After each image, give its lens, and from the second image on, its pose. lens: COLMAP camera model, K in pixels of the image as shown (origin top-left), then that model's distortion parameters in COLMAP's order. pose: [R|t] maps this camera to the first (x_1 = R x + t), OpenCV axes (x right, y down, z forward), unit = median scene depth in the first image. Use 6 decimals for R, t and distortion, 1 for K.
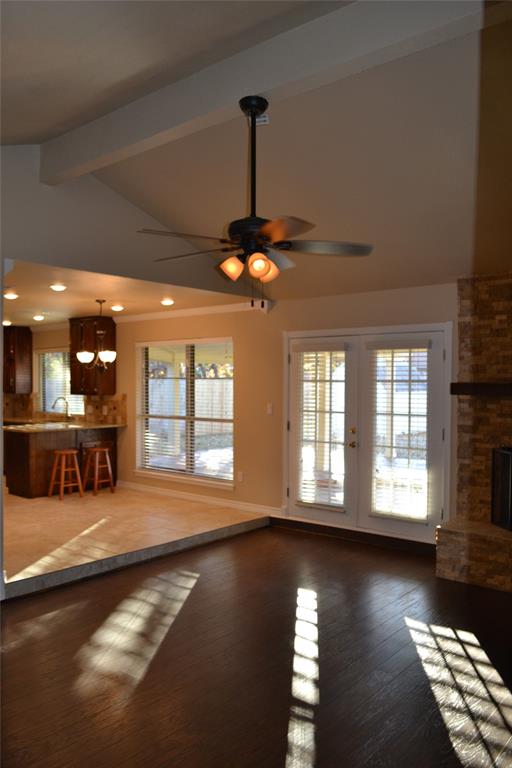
lens RADIAL K [[606.5, 0, 255.8], [0, 606.5, 386.9], [0, 0, 1]] dist [-0.080845, 0.013912]
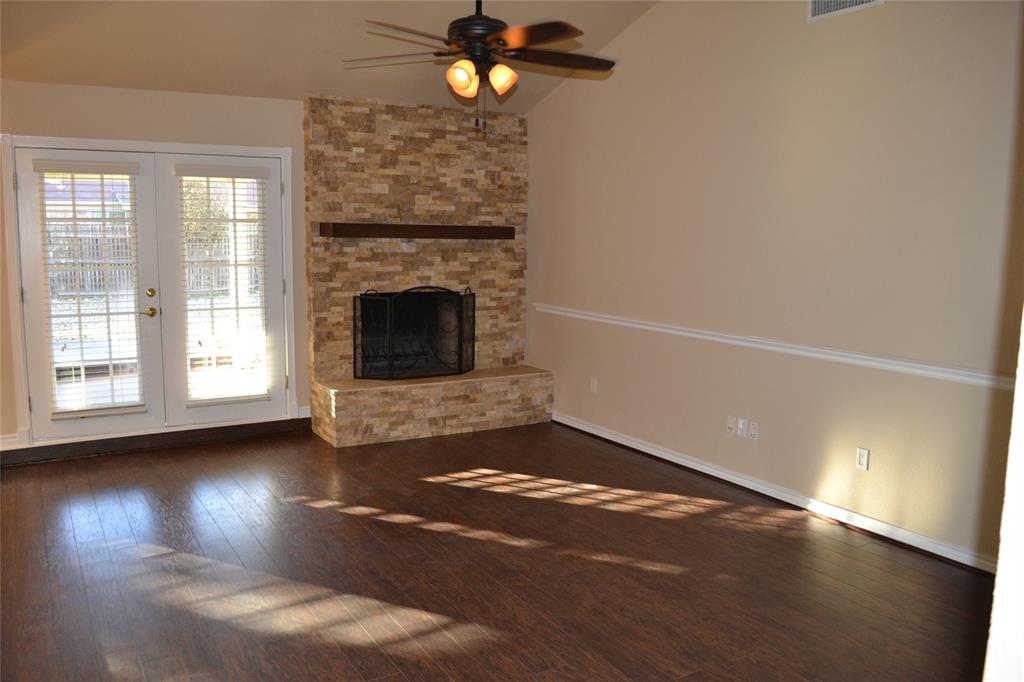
lens RADIAL K [[808.7, 0, 518.5], [0, 808.7, 342.9], [0, 0, 1]] dist [-0.080845, 0.013912]
pose [[0.332673, -0.130244, 0.934005, -0.662082], [-0.002977, 0.990267, 0.139150, 0.002013], [-0.943037, -0.049072, 0.329047, 0.356913]]
